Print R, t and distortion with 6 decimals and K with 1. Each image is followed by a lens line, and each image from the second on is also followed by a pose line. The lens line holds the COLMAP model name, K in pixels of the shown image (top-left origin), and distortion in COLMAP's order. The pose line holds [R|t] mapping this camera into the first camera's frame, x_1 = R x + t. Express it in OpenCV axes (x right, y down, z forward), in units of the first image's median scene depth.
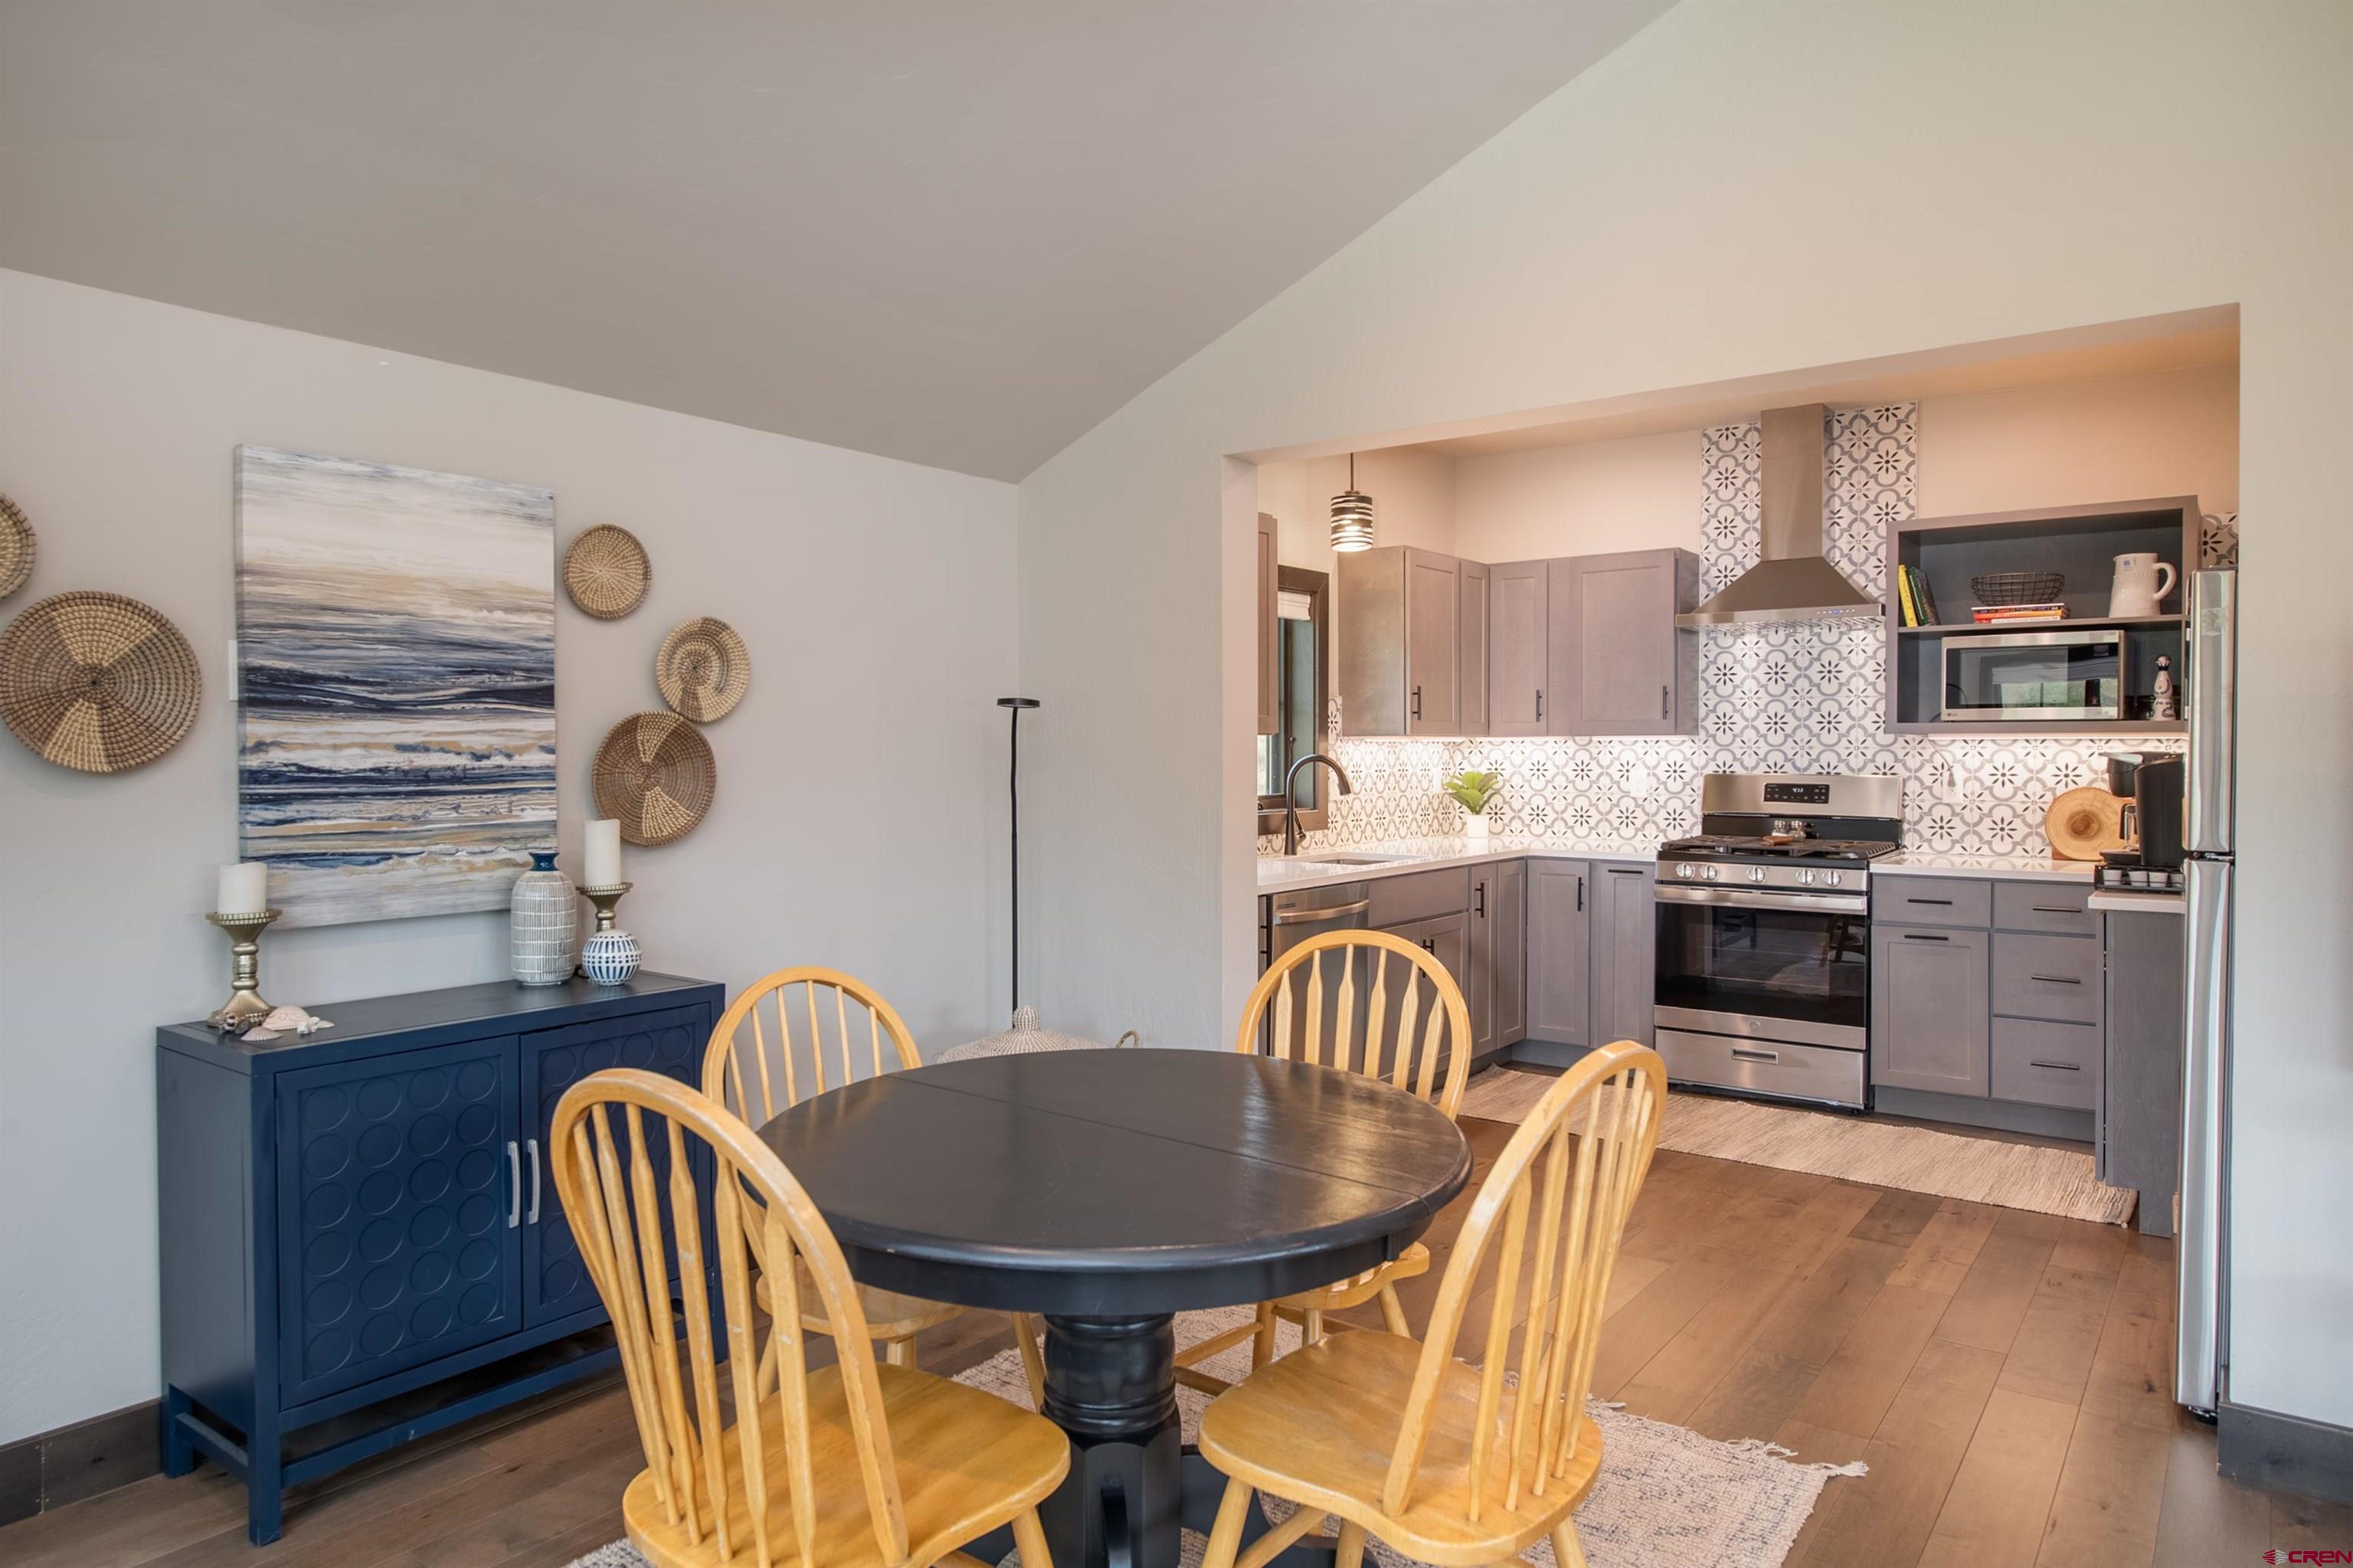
lens RADIAL K [[1442.0, 0, 1168.4], [0, 1442.0, 776.0], [0, 0, 1]] dist [-0.005933, 0.002463]
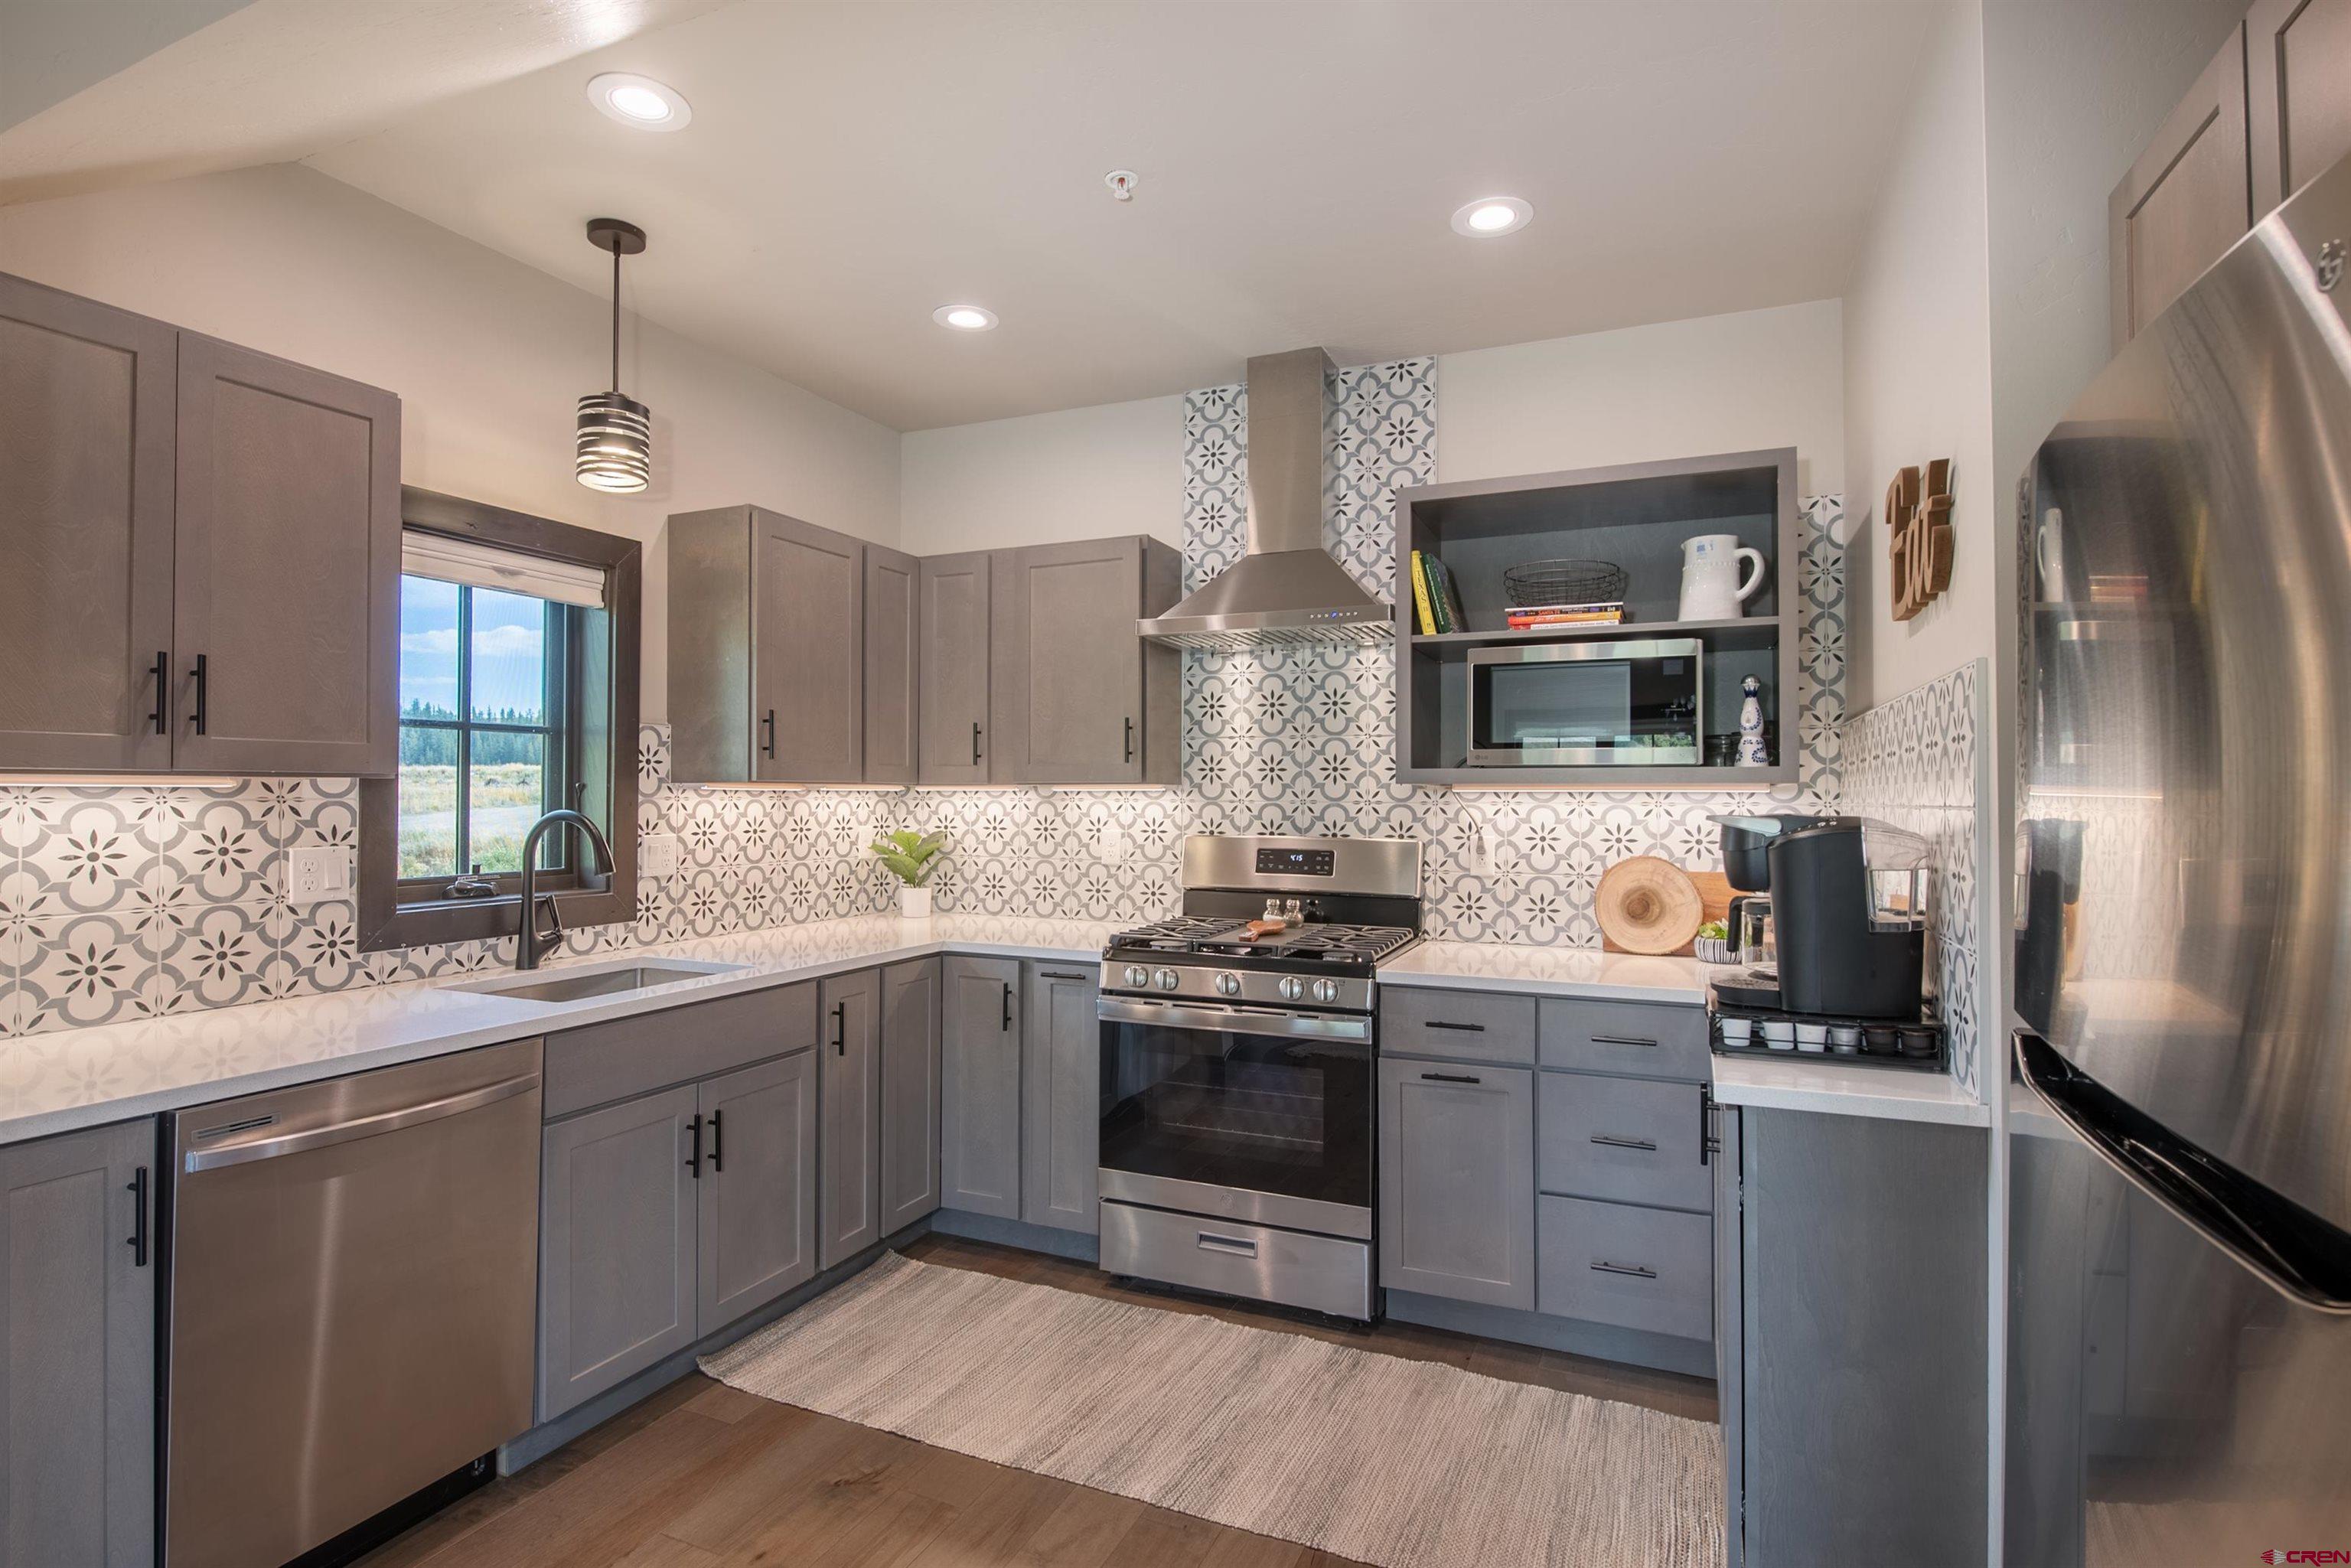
lens RADIAL K [[1151.2, 0, 1171.2], [0, 1151.2, 779.5], [0, 0, 1]] dist [-0.002894, -0.000050]
pose [[0.971575, 0.008372, 0.236585, 0.236666], [-0.000261, 0.999412, -0.034294, -0.010933], [-0.236733, 0.033258, 0.971005, 0.439231]]
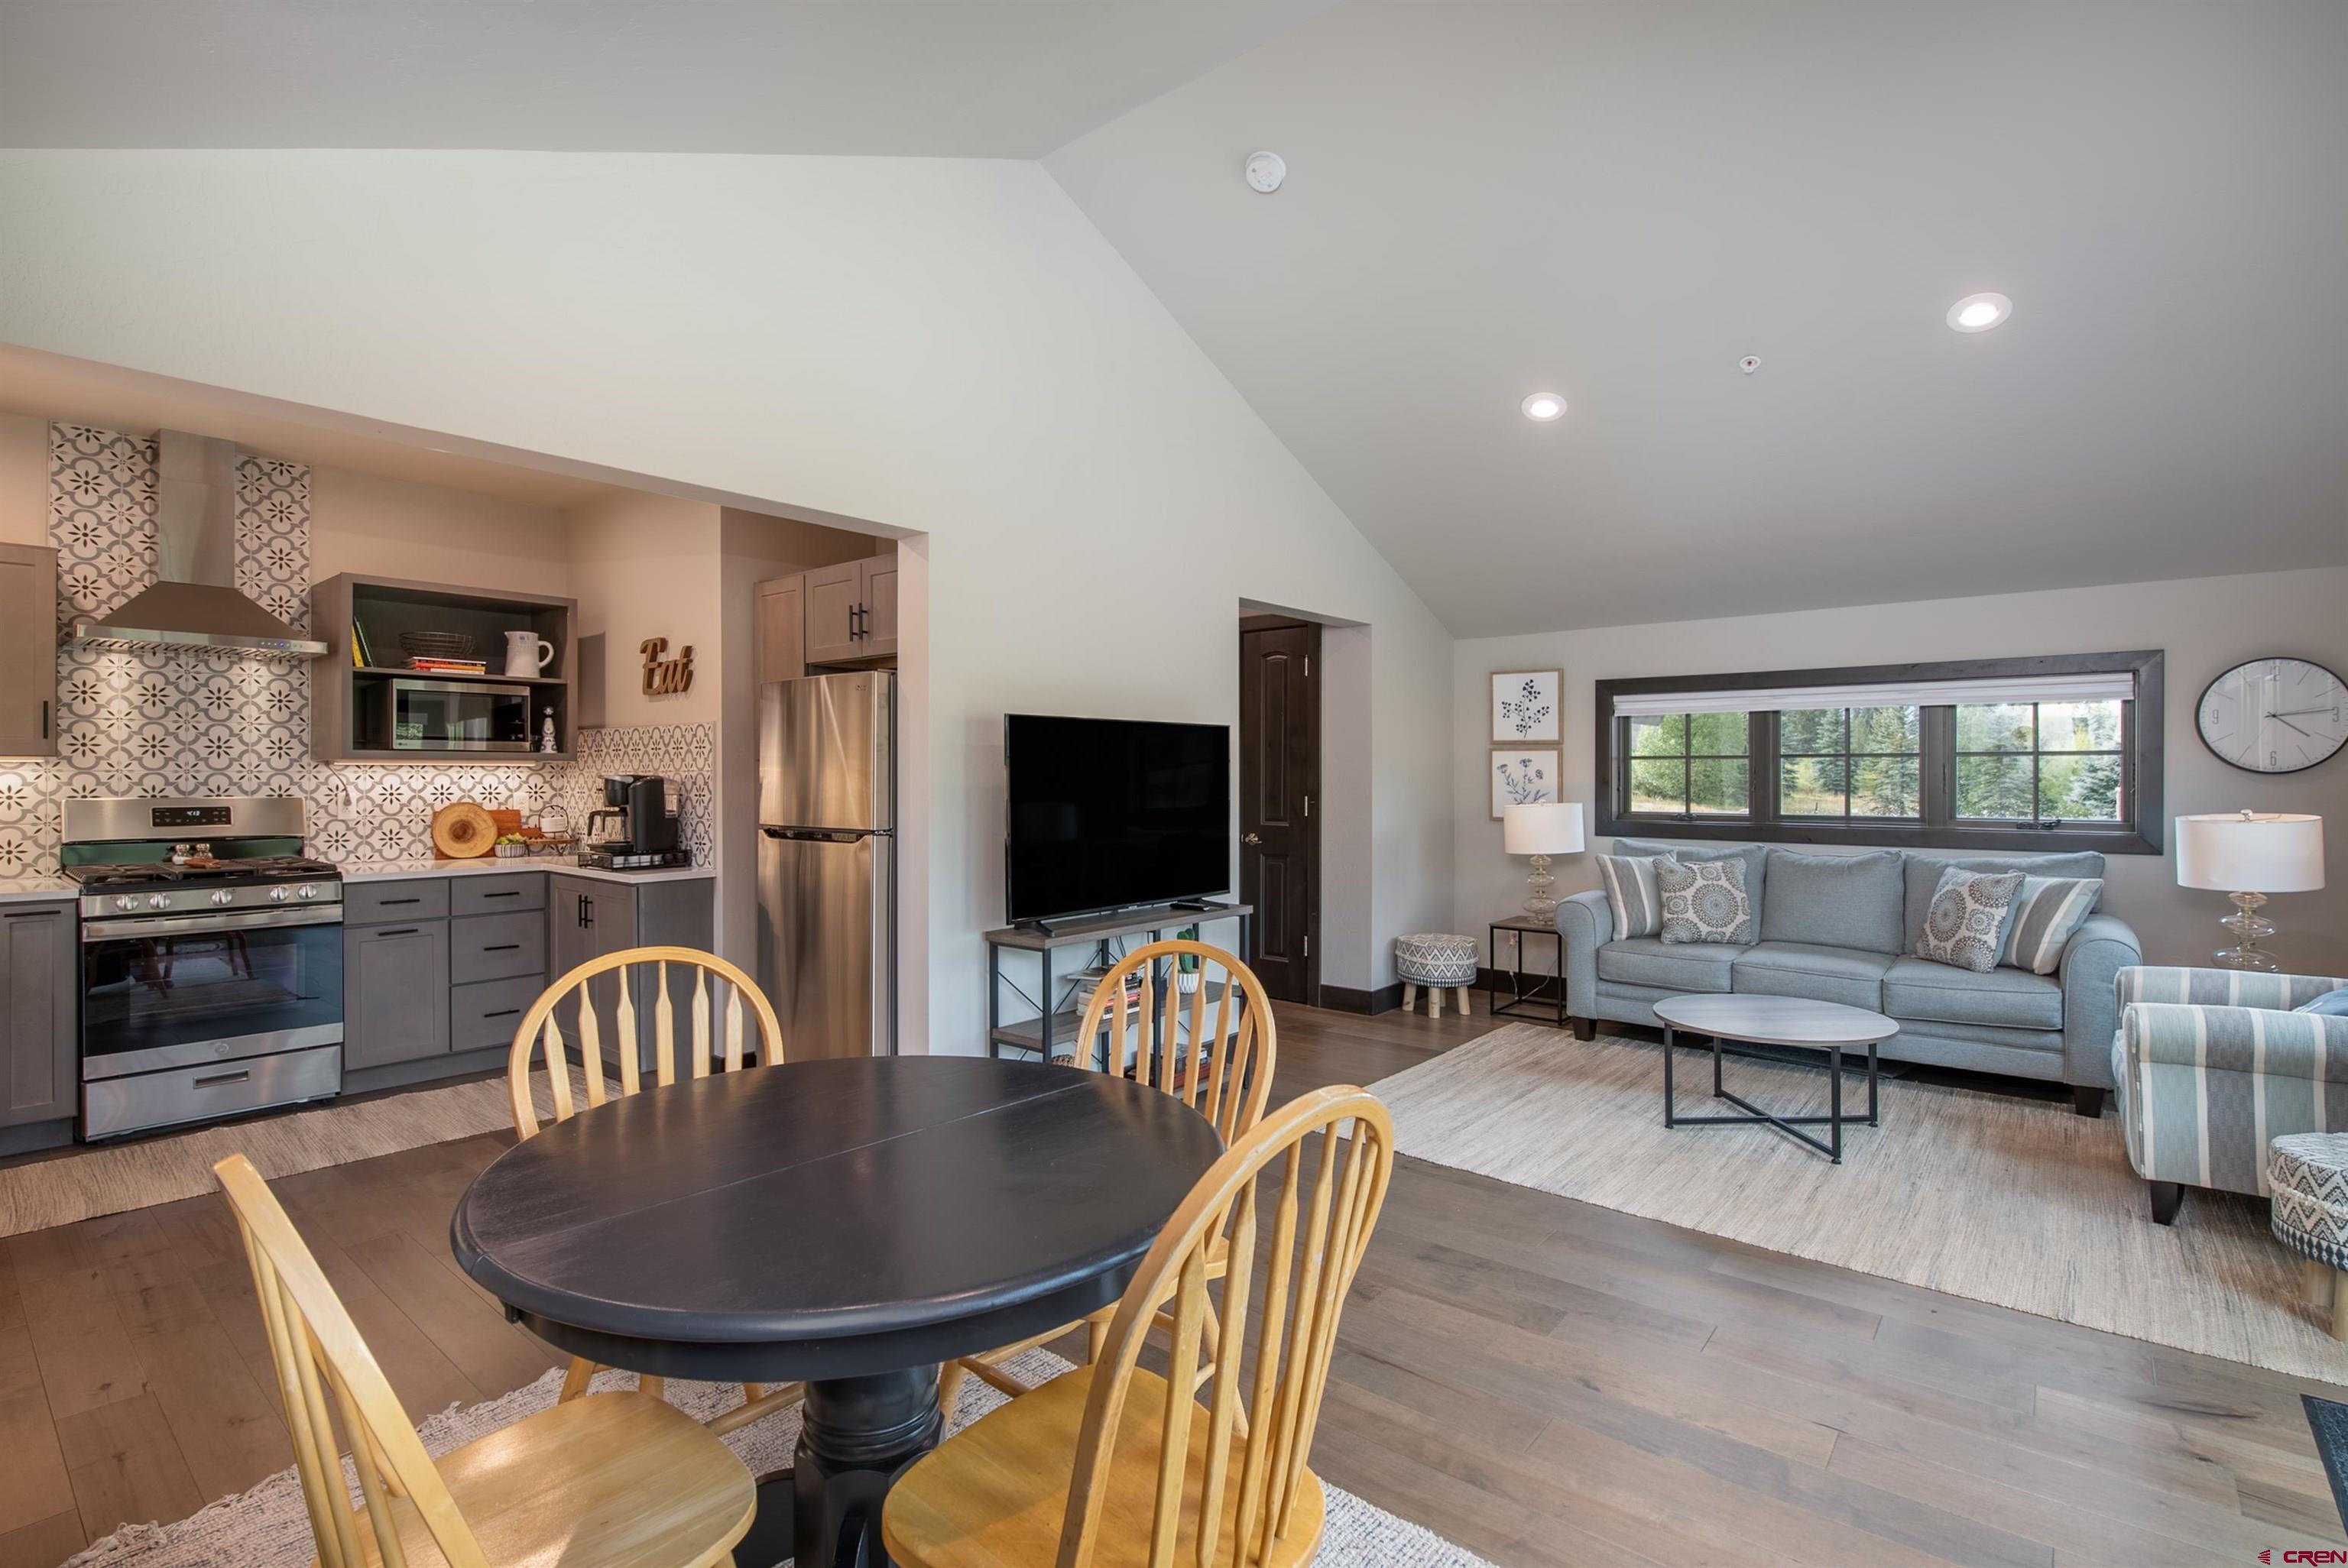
lens RADIAL K [[1092.5, 0, 1172.6], [0, 1092.5, 777.2], [0, 0, 1]] dist [-0.012767, -0.001656]
pose [[0.037050, -0.000076, 0.999313, -0.303618], [0.018400, 0.999831, -0.000606, -0.002485], [-0.999144, 0.018410, 0.037045, 0.295426]]
